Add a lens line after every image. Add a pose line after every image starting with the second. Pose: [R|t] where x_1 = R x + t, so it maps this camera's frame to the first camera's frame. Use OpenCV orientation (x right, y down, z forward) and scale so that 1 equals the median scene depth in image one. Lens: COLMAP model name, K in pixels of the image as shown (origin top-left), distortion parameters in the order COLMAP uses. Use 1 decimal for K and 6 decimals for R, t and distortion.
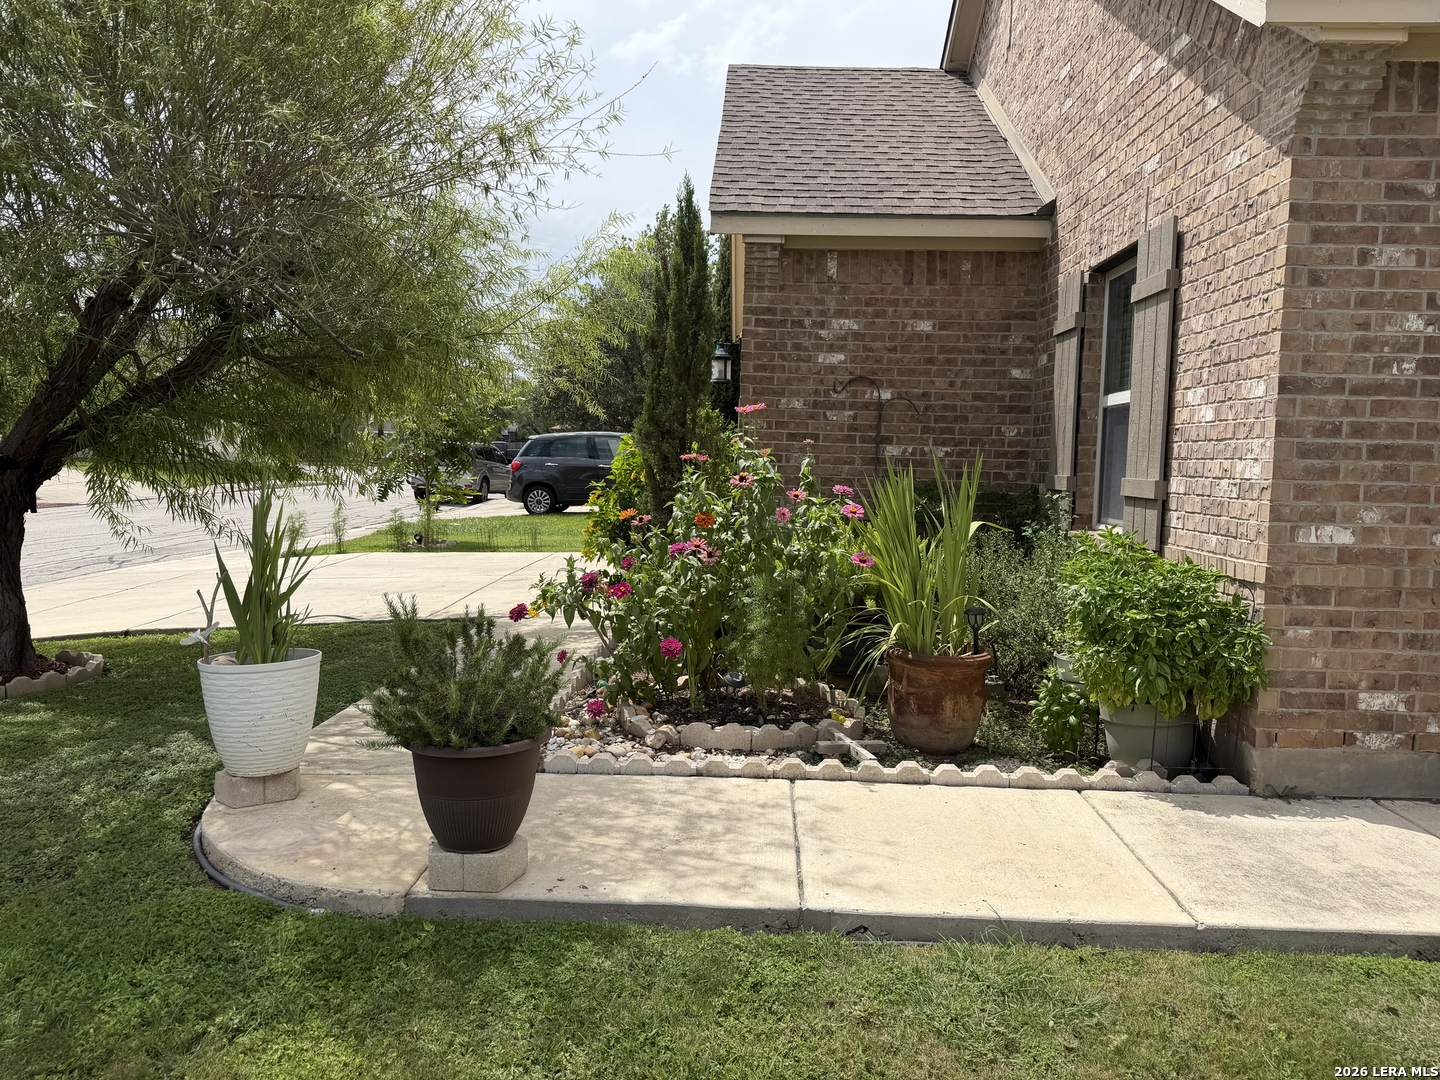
lens RADIAL K [[1008.0, 0, 715.3], [0, 1008.0, 540.2], [0, 0, 1]] dist [0.010696, -0.019534]
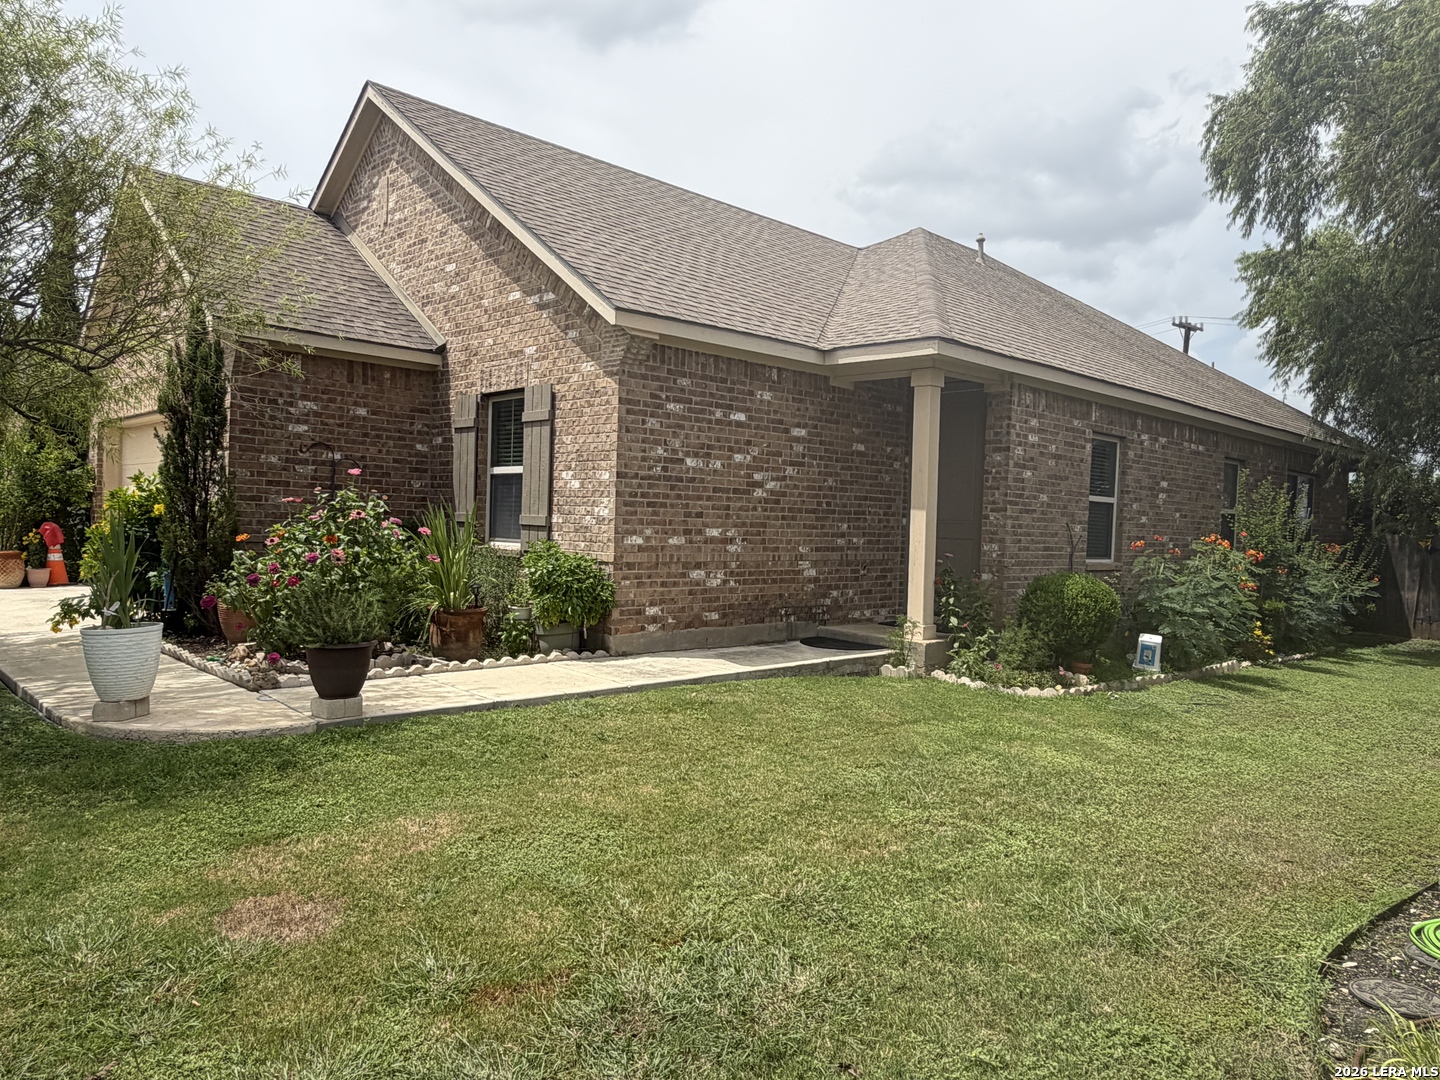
lens RADIAL K [[967.4, 0, 719.0], [0, 967.4, 542.0], [0, 0, 1]] dist [0.003746, 0.000406]
pose [[0.688103, -0.010625, 0.725536, -0.749122], [0.035413, 0.999193, -0.018953, 0.041751], [-0.724749, 0.038735, 0.687924, -0.575037]]
